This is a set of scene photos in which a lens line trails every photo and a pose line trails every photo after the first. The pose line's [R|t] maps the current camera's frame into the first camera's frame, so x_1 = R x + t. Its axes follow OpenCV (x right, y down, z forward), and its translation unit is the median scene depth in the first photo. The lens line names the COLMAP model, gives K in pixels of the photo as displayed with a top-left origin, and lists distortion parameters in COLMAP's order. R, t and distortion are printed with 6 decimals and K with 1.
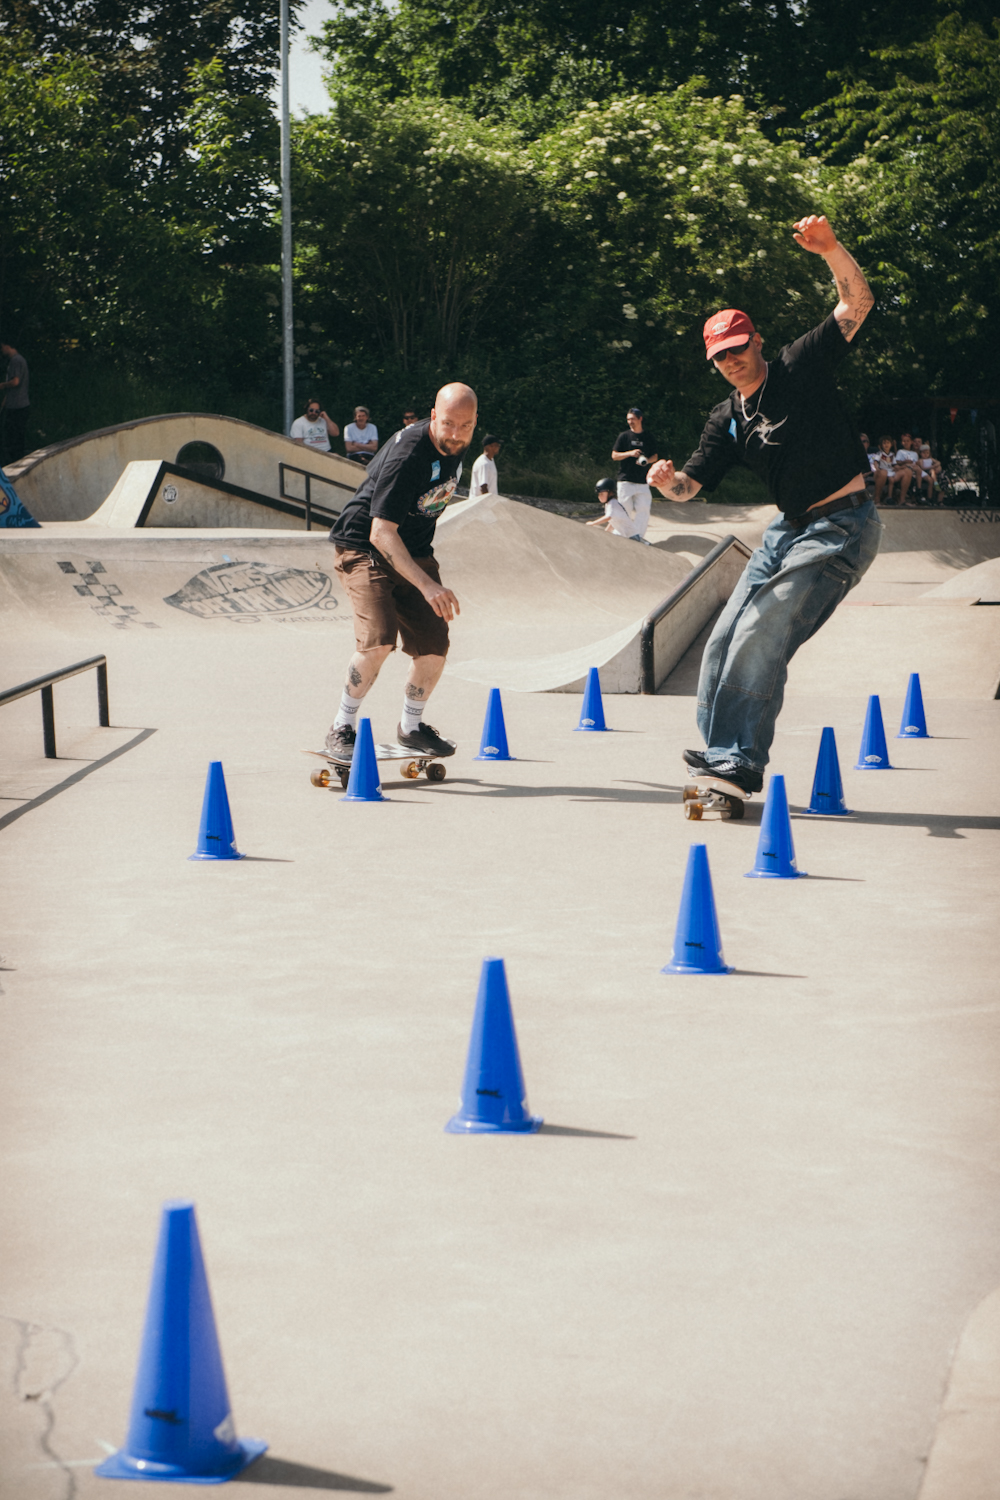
lens RADIAL K [[2935.1, 0, 500.0], [0, 2935.1, 750.0], [0, 0, 1]] dist [-0.004886, -0.404769]
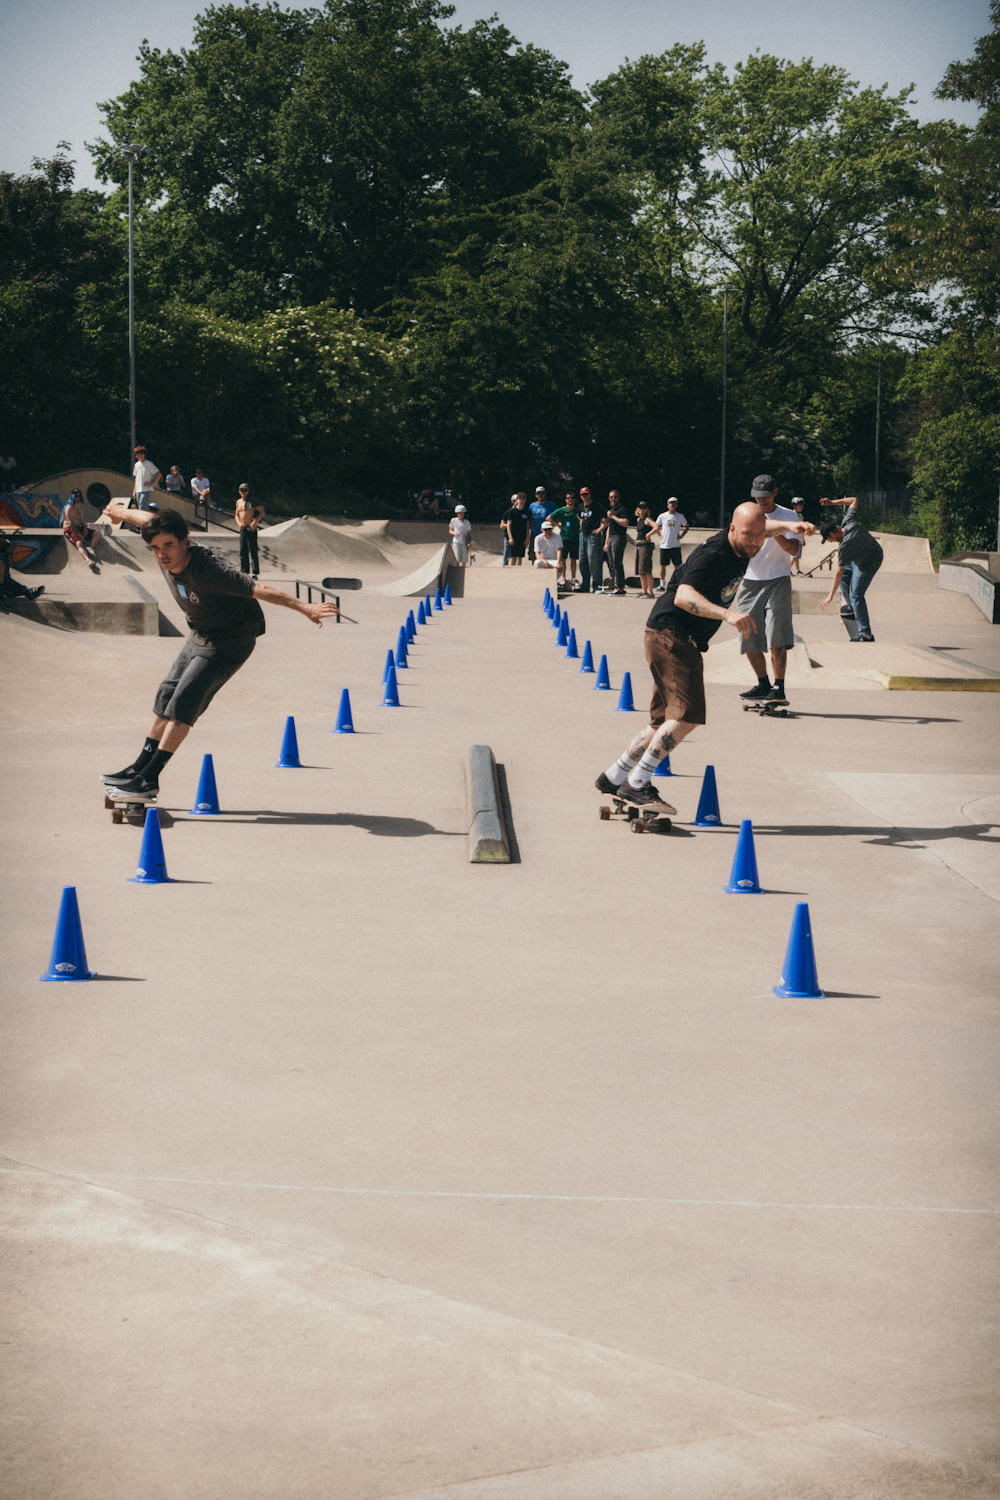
lens RADIAL K [[2267.2, 0, 500.4], [0, 2267.2, 692.9], [0, 0, 1]] dist [0.008520, 0.065395]
pose [[0.974311, 0.002521, 0.225190, -0.166726], [-0.003274, 0.999990, 0.002972, 0.029003], [-0.225181, -0.003633, 0.974310, -0.510363]]
